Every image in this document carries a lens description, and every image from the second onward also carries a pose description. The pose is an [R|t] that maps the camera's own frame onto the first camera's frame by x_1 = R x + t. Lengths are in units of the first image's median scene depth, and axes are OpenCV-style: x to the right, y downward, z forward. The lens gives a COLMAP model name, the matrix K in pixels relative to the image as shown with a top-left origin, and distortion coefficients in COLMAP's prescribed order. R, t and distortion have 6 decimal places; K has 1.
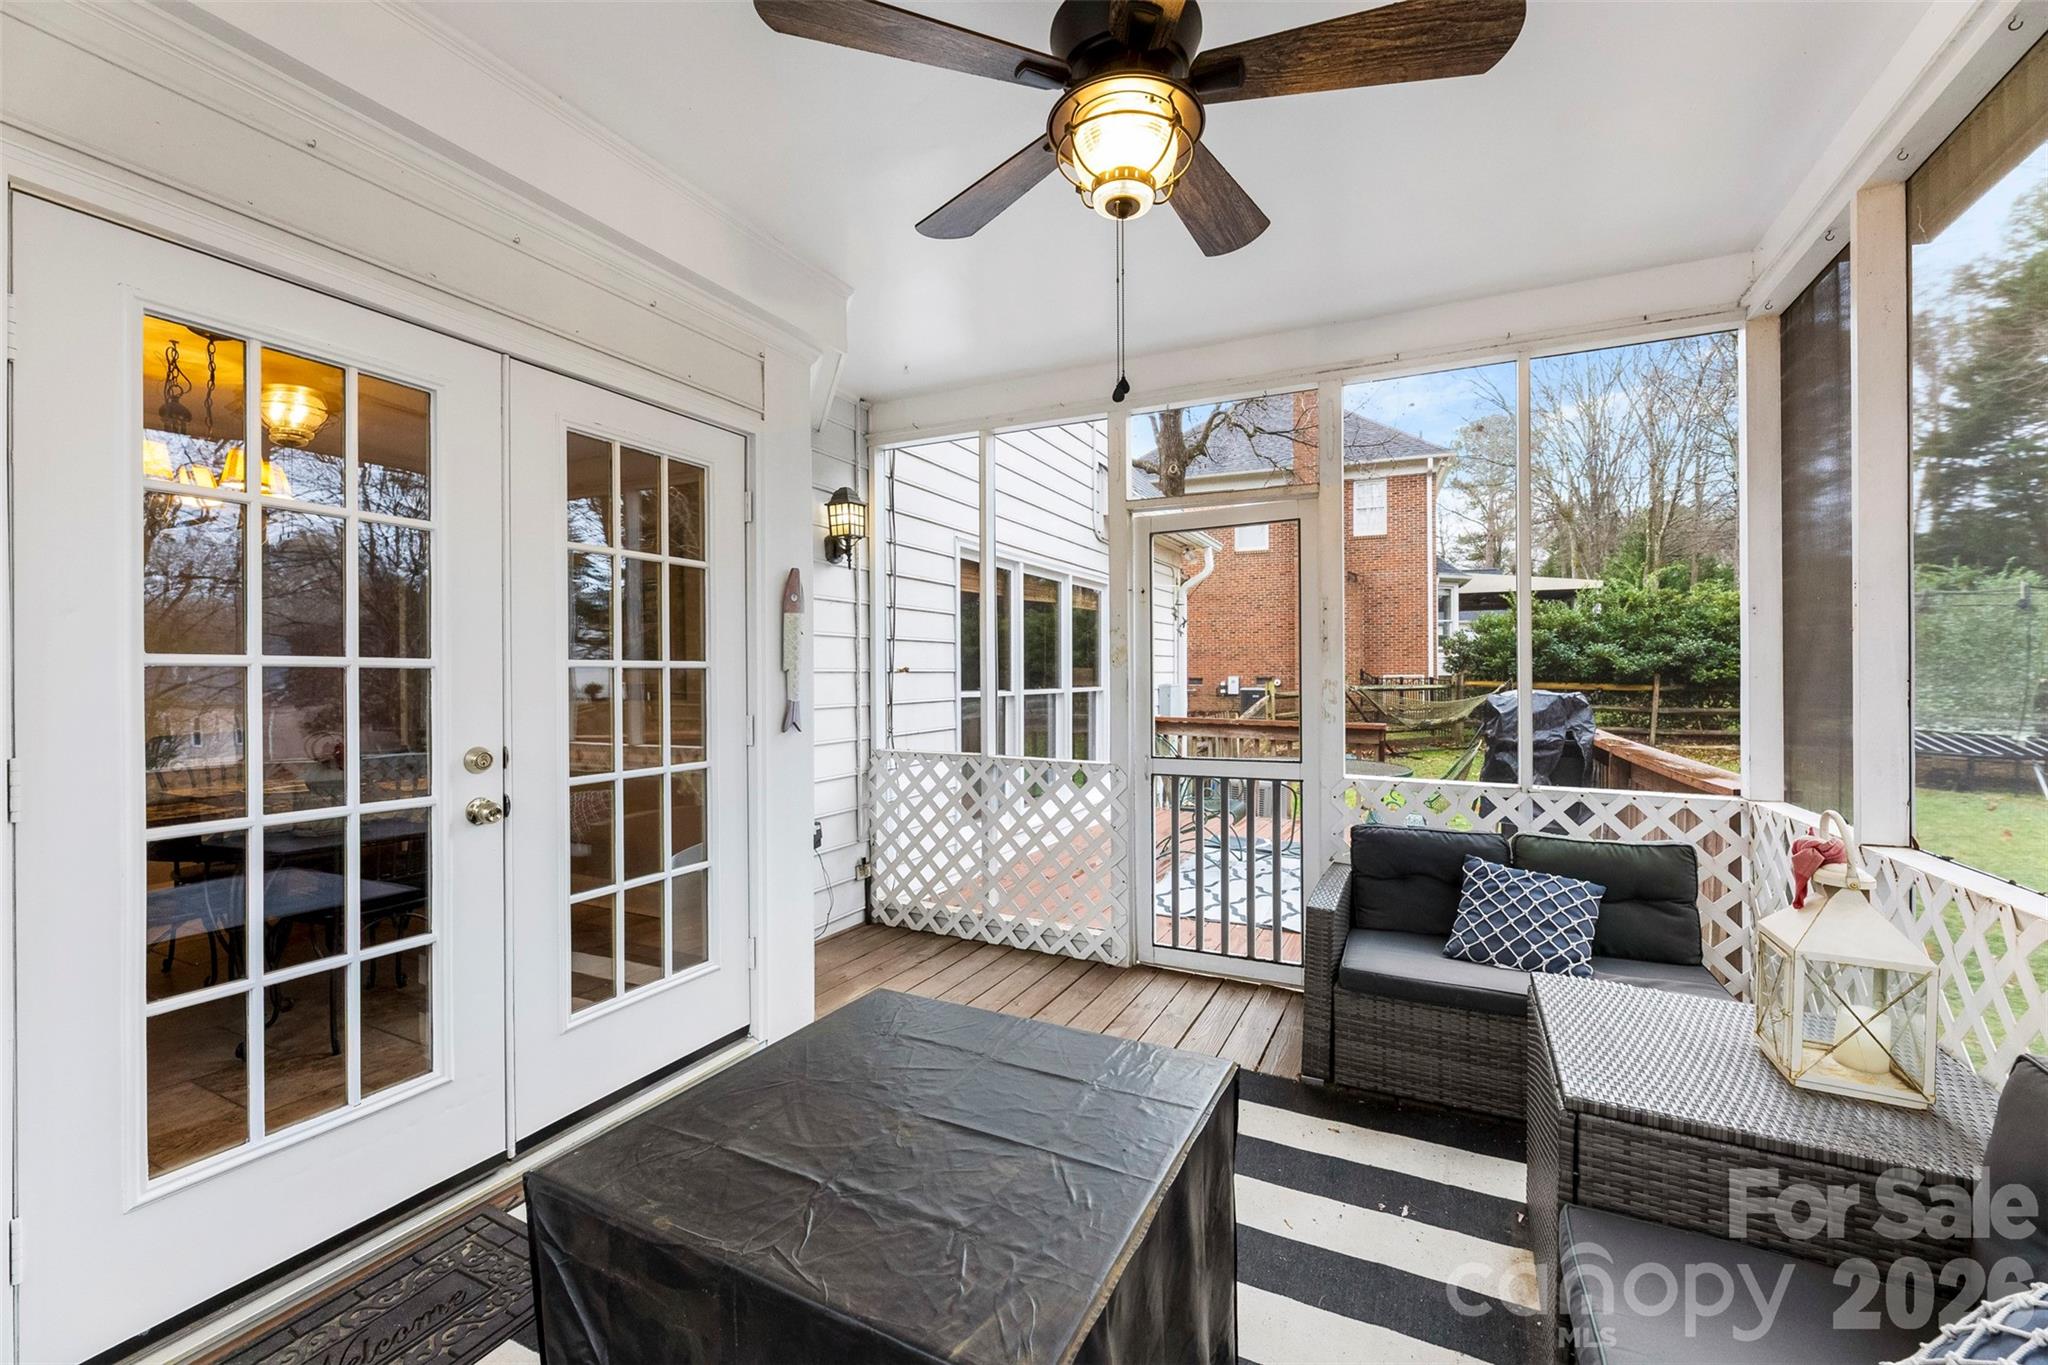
lens RADIAL K [[828.3, 0, 1025.9], [0, 828.3, 676.7], [0, 0, 1]] dist [0.001382, 0.000114]
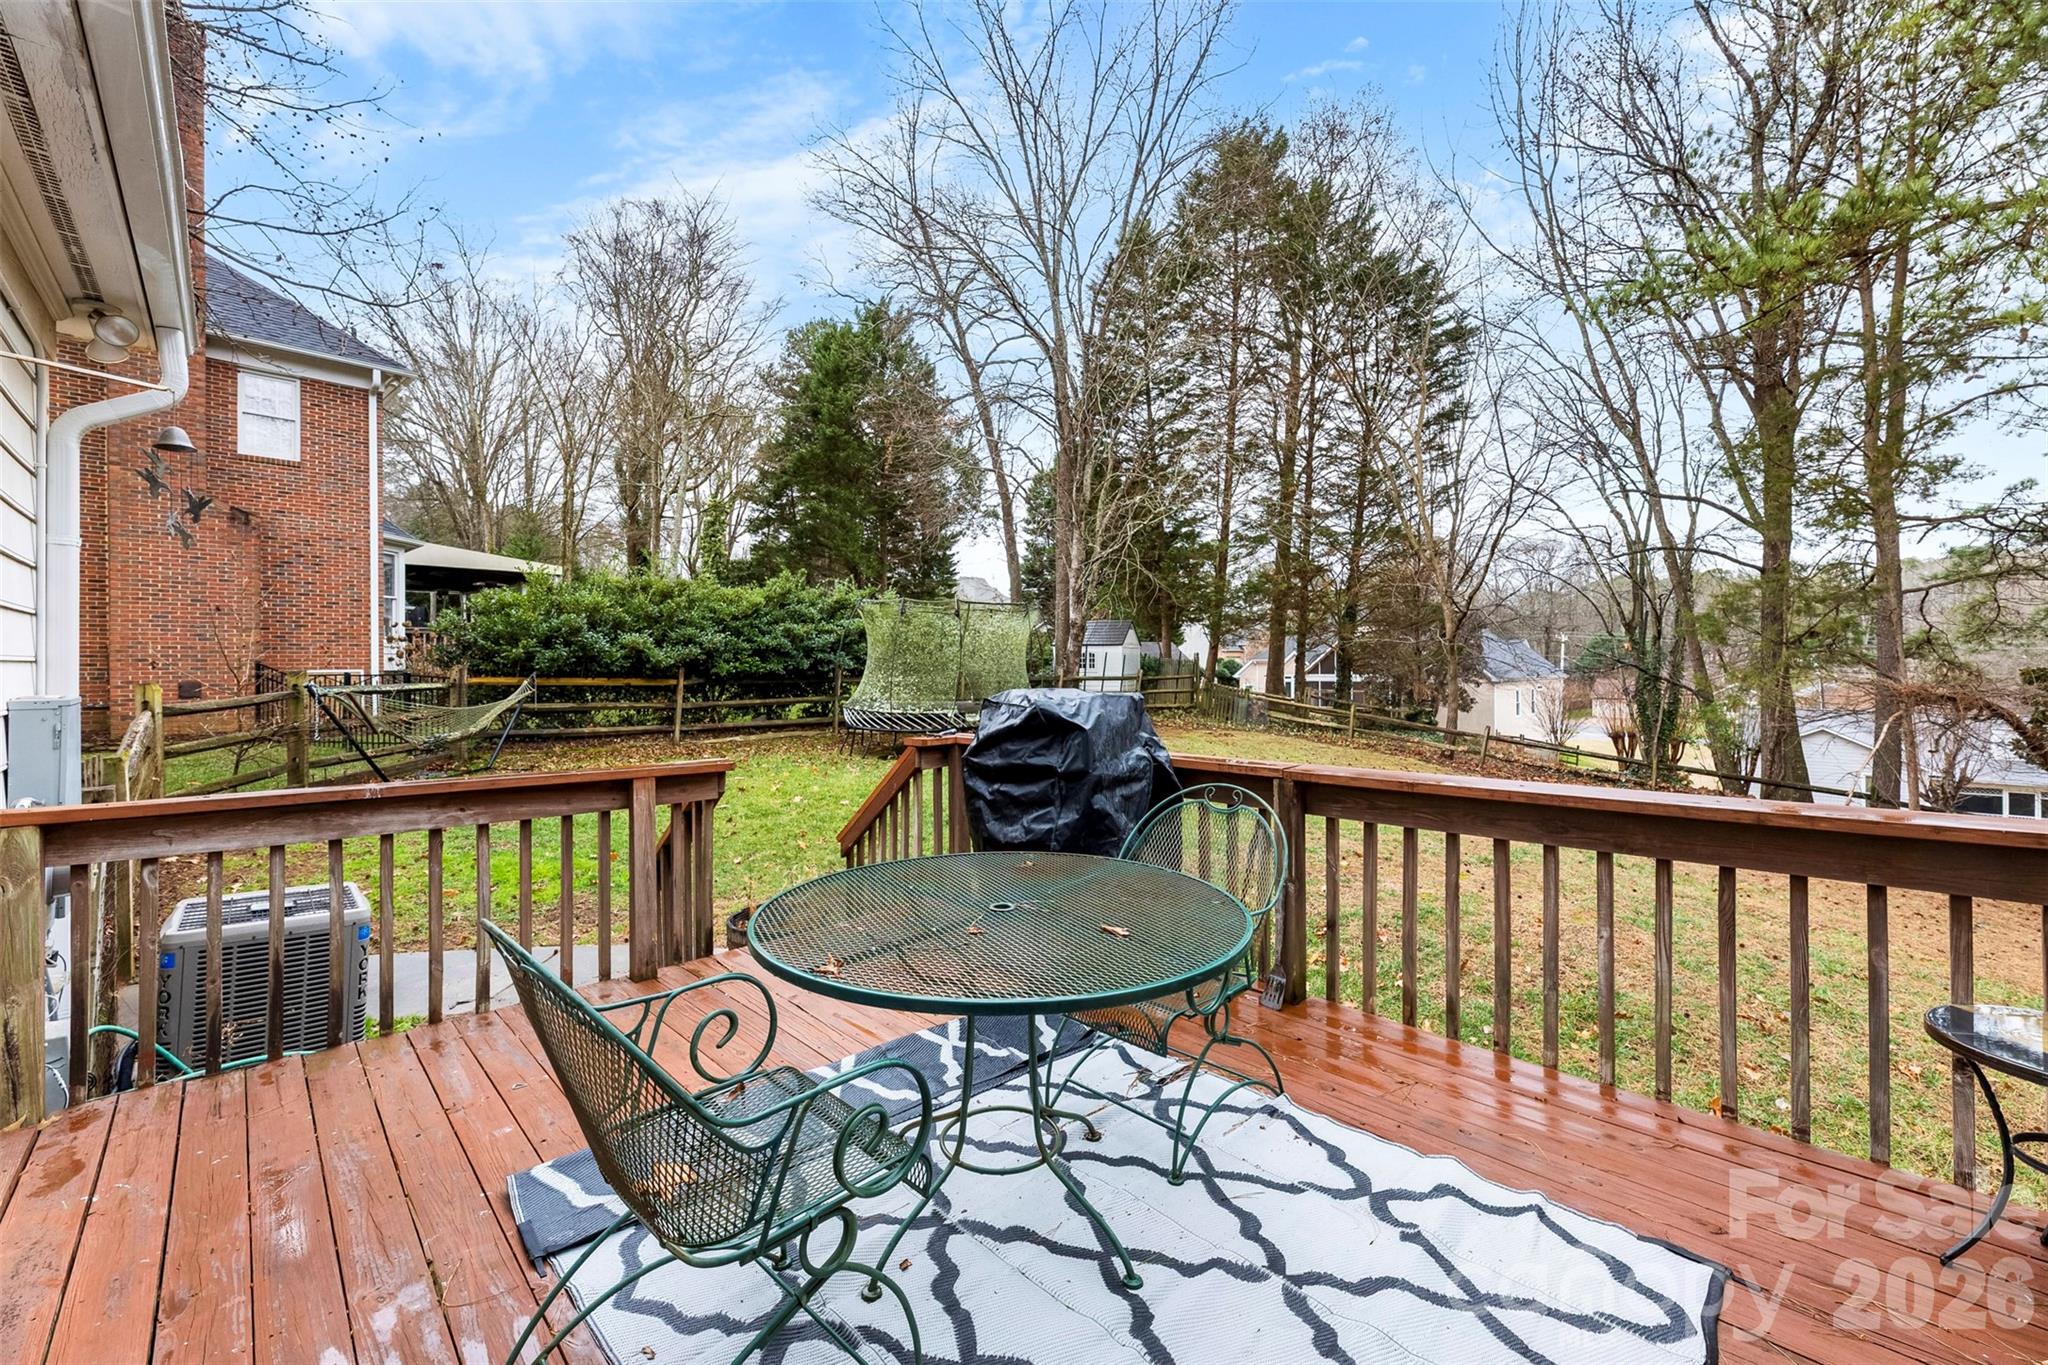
lens RADIAL K [[828.3, 0, 1021.6], [0, 828.3, 662.1], [0, 0, 1]] dist [0.001382, 0.000114]
pose [[0.336430, 0.004736, 0.941697, -0.005391], [0.005414, 0.999961, -0.006963, -0.000696], [-0.941693, 0.007441, 0.336391, 0.306734]]
